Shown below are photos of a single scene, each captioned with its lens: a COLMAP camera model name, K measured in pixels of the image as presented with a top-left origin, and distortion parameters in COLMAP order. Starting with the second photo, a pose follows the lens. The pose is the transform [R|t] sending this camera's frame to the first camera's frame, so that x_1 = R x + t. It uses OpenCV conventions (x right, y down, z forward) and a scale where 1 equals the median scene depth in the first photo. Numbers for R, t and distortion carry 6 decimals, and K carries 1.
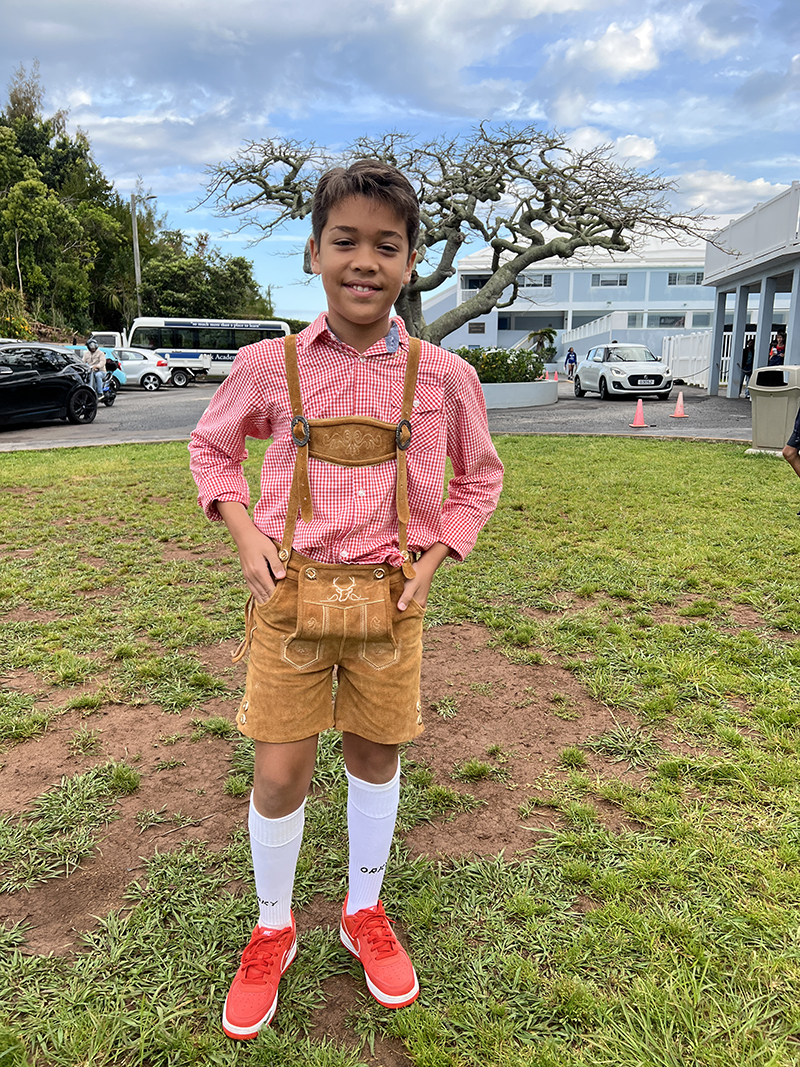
lens RADIAL K [[811.4, 0, 400.0], [0, 811.4, 533.5], [0, 0, 1]] dist [0.038295, -0.054553]
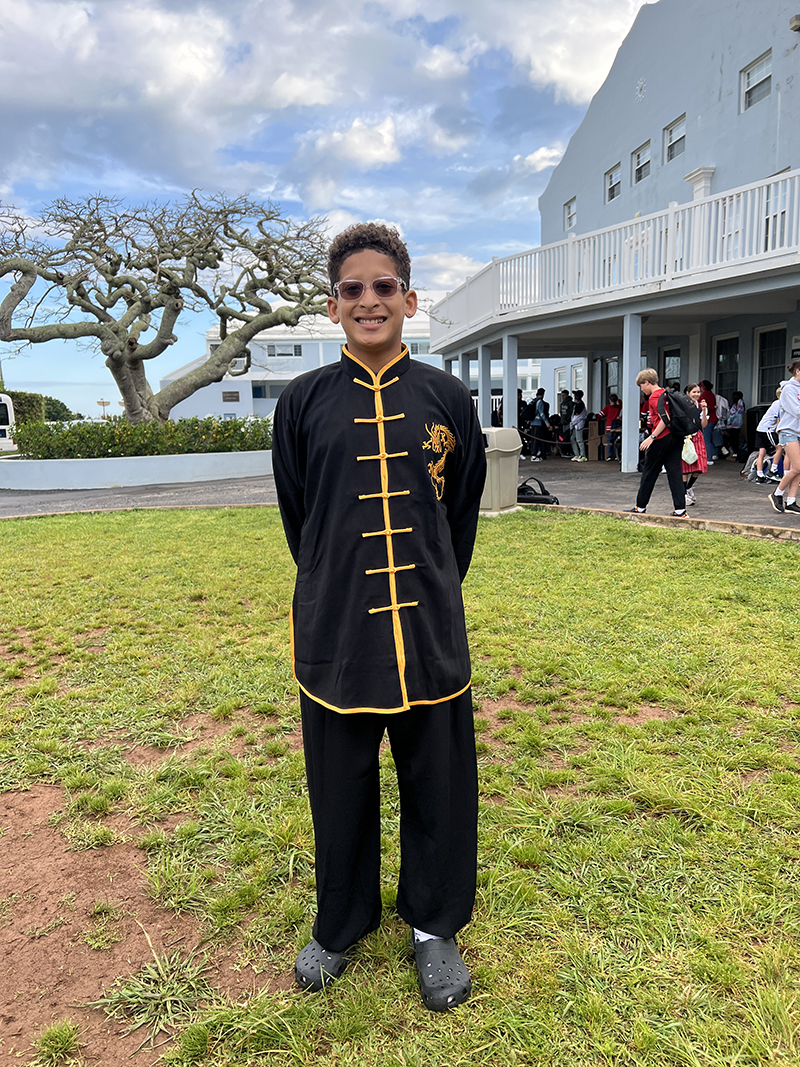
lens RADIAL K [[795.6, 0, 400.0], [0, 795.6, 533.5], [0, 0, 1]] dist [0.052111, -0.067338]
pose [[0.963261, -0.065963, 0.260339, 0.043737], [0.085672, 0.994195, -0.065085, -0.008575], [-0.254534, 0.084998, 0.963321, 0.035094]]
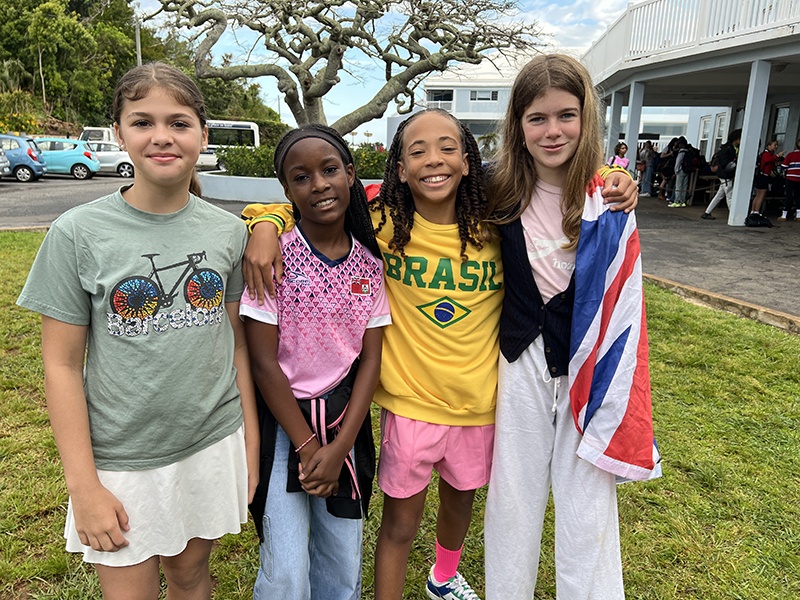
lens RADIAL K [[596.5, 0, 403.1], [0, 596.5, 298.6], [0, 0, 1]] dist [0.052111, -0.067338]
pose [[0.999441, 0.027272, -0.019346, 0.128868], [-0.026778, 0.999320, 0.025344, -0.028411], [0.020024, -0.024812, 0.999492, 0.109545]]
